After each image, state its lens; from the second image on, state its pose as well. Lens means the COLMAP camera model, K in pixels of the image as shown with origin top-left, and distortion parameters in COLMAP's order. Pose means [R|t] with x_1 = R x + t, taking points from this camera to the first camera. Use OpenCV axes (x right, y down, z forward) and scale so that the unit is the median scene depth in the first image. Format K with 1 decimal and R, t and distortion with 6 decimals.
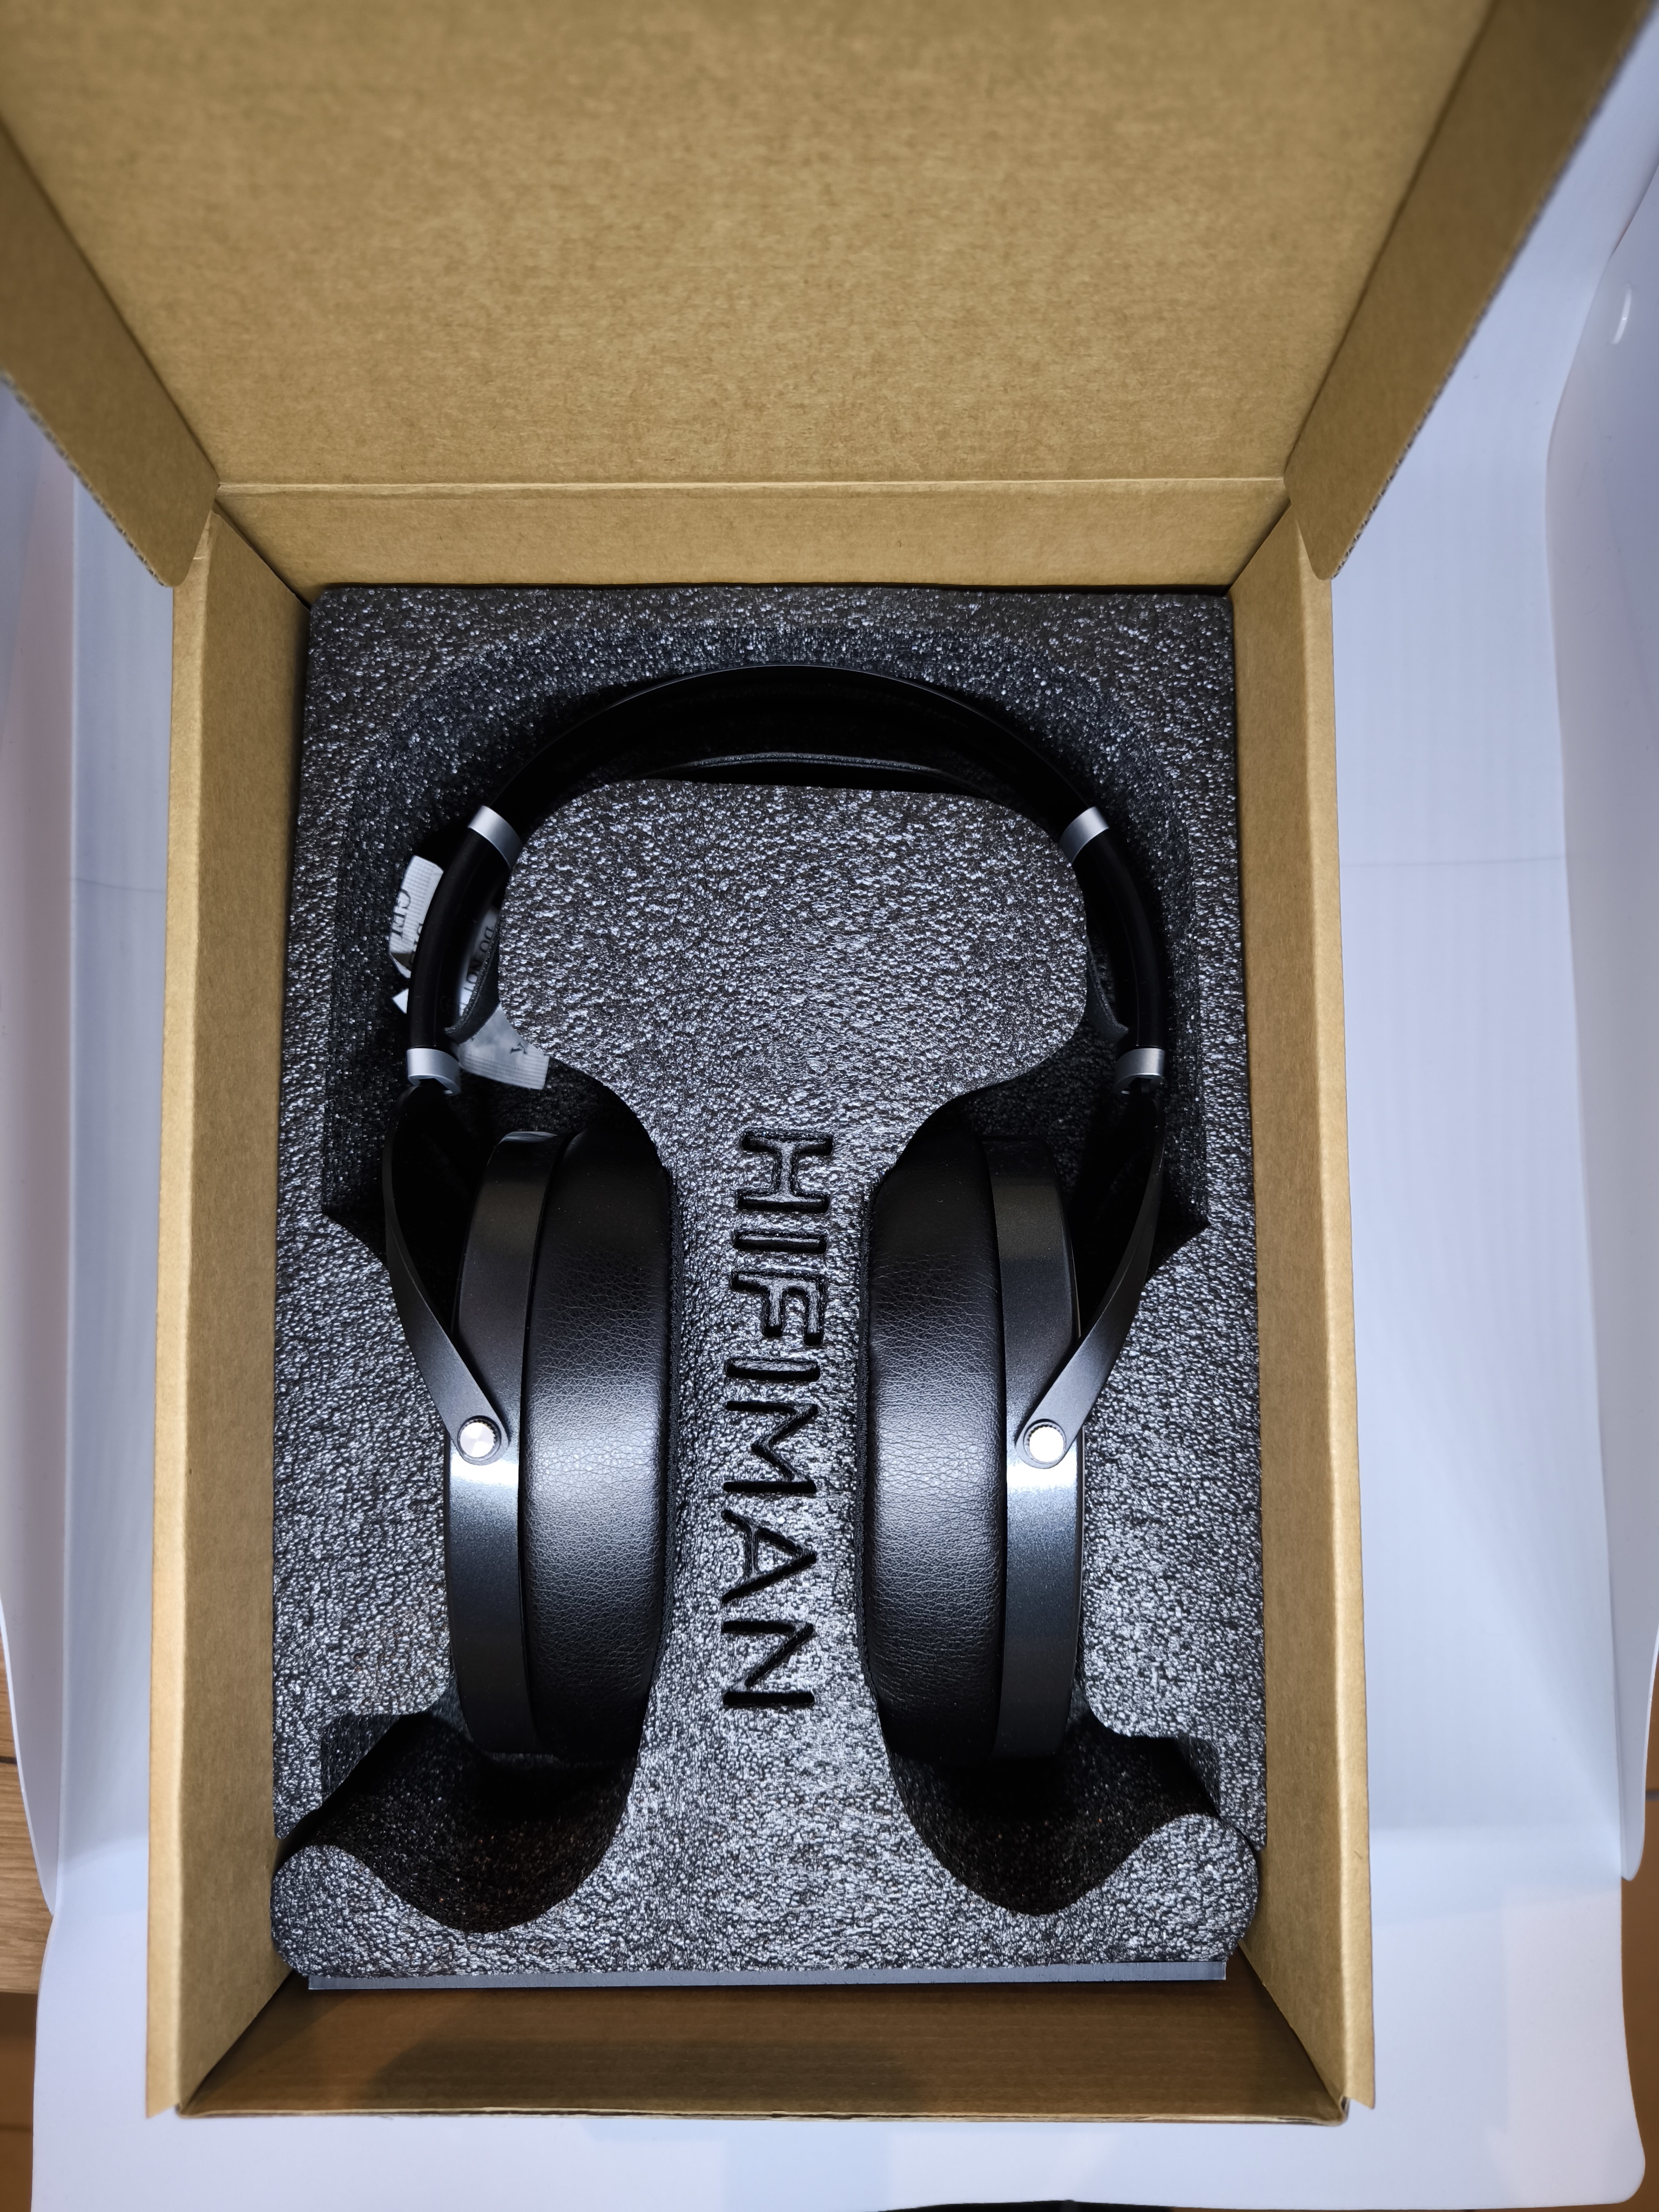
lens RADIAL K [[1568.5, 0, 829.5], [0, 1568.5, 1106.0], [0, 0, 1]] dist [0.004287, 0.001706]
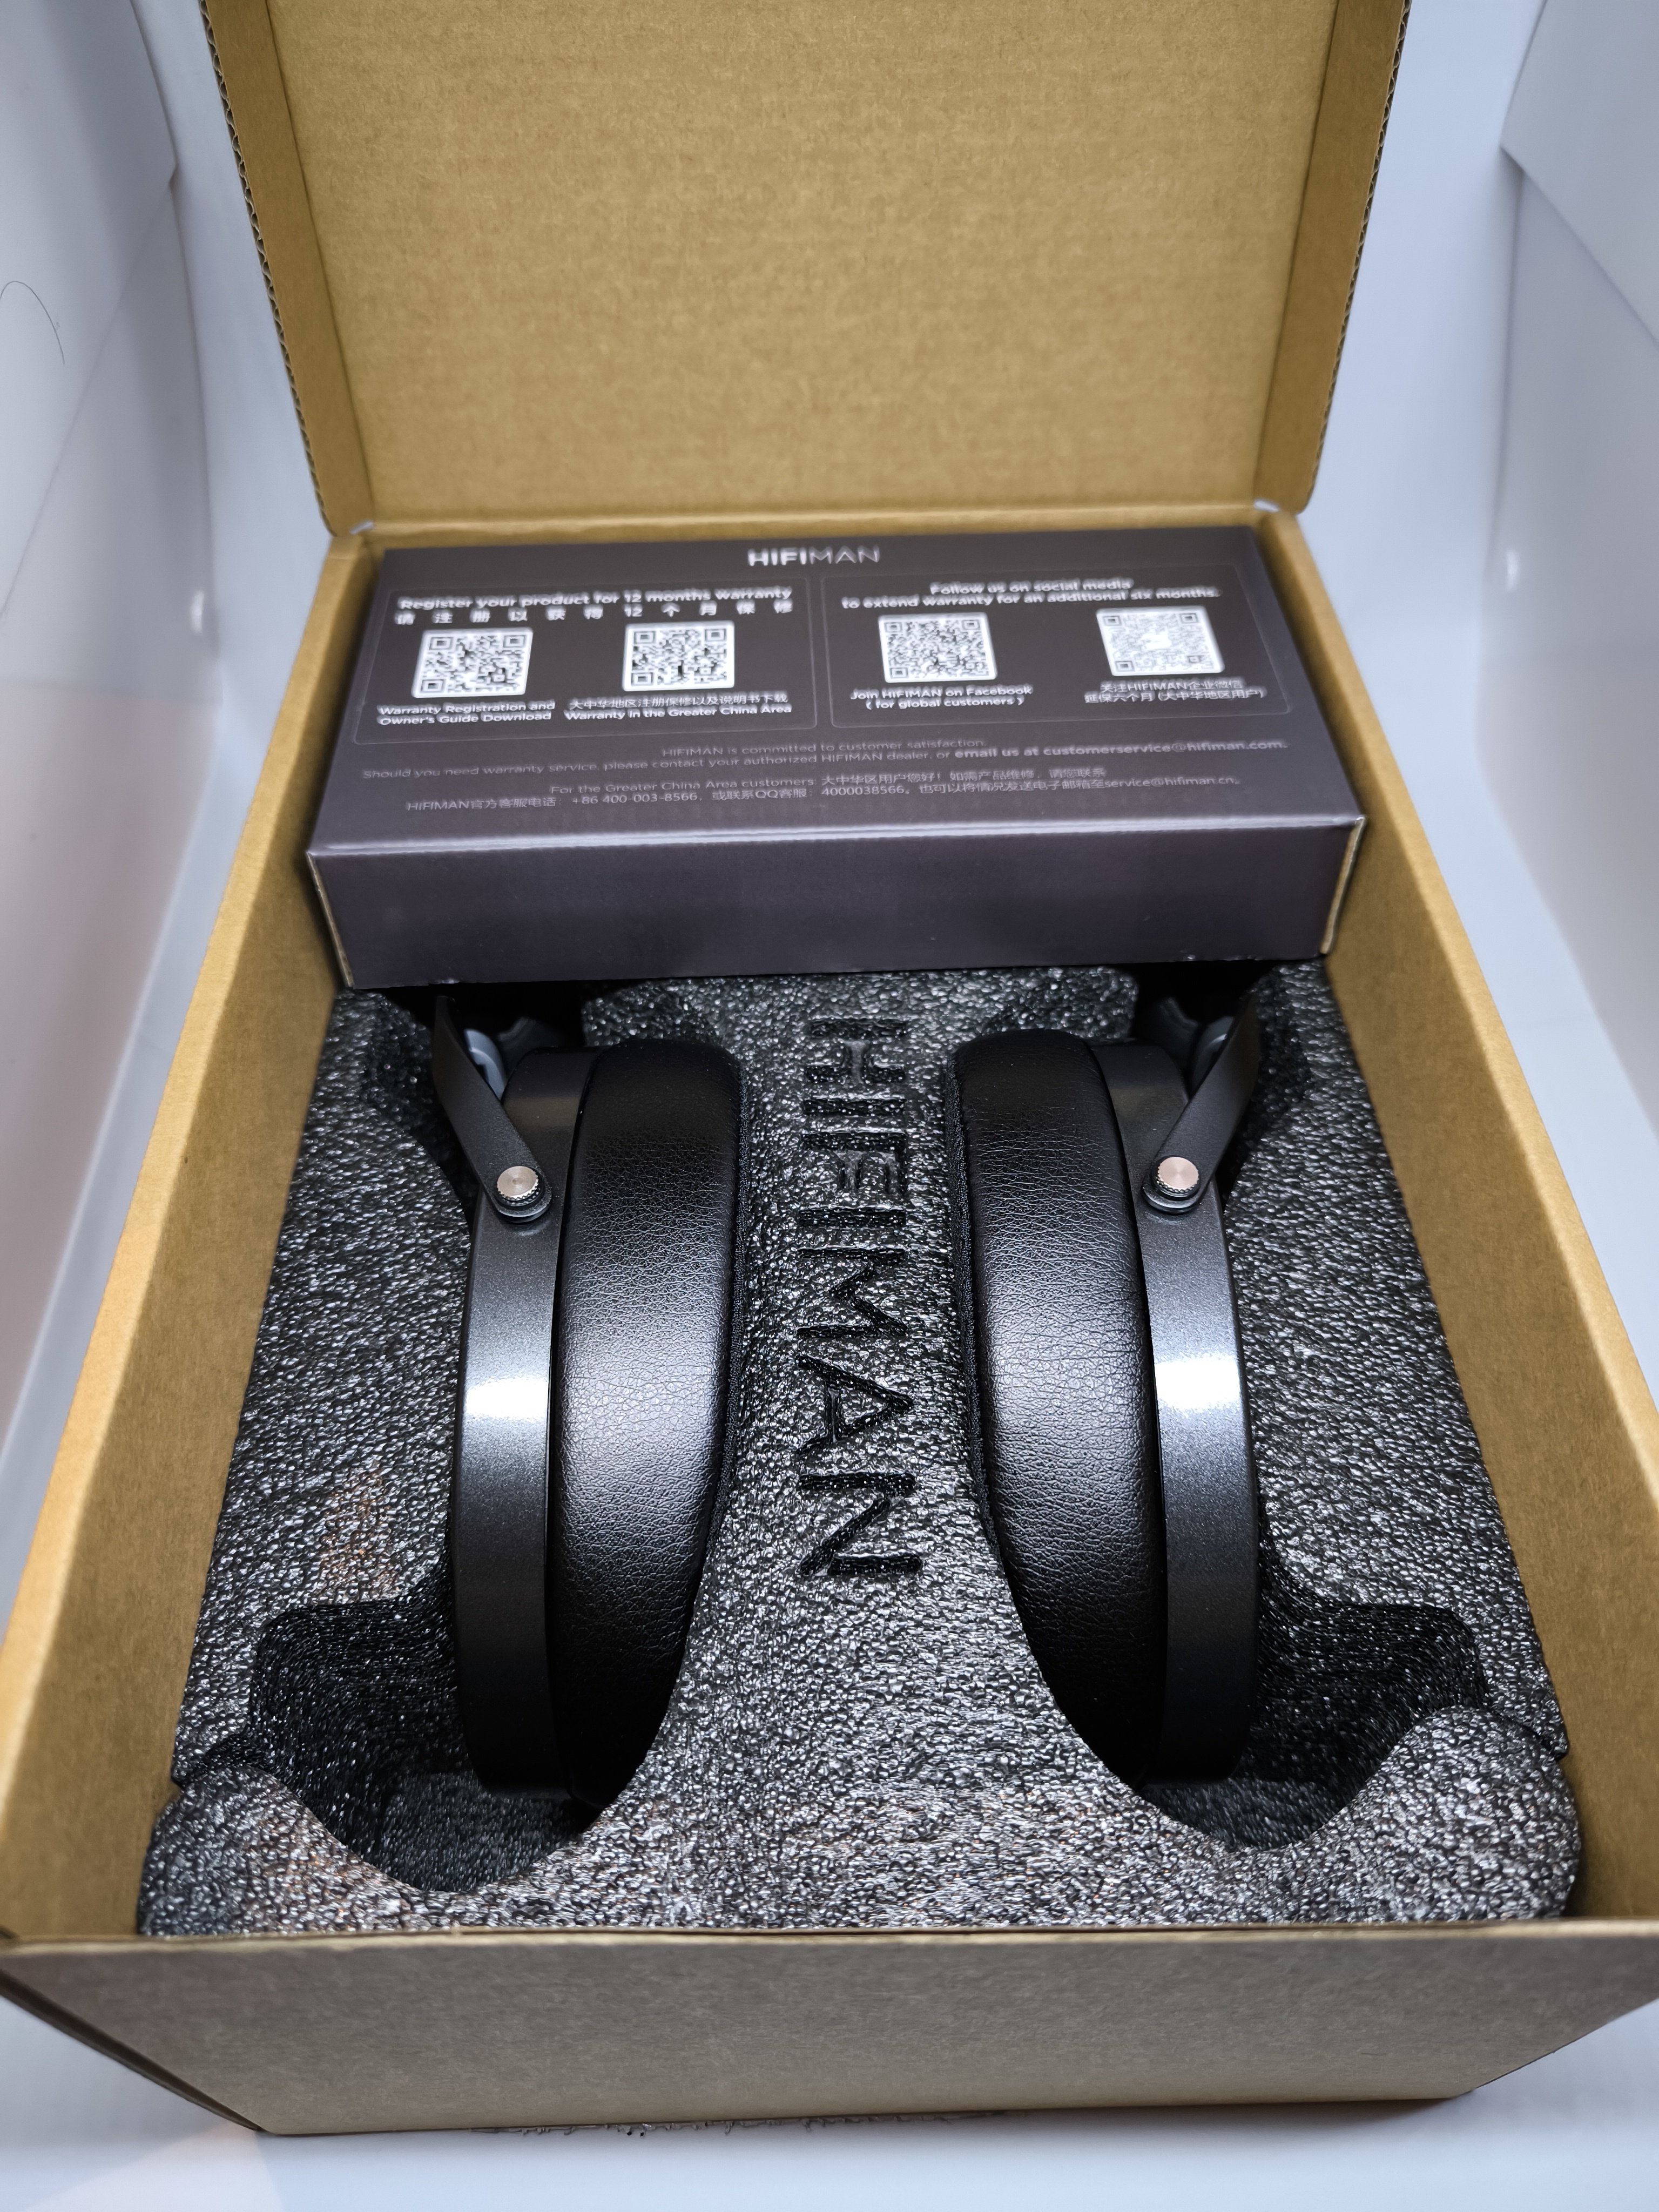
lens RADIAL K [[1568.5, 0, 829.5], [0, 1568.5, 1106.0], [0, 0, 1]] dist [0.004287, 0.001706]
pose [[0.999730, -0.021167, 0.009619, -0.072679], [0.022896, 0.824430, -0.565500, 0.795701], [0.004040, 0.565567, 0.824692, 0.318377]]
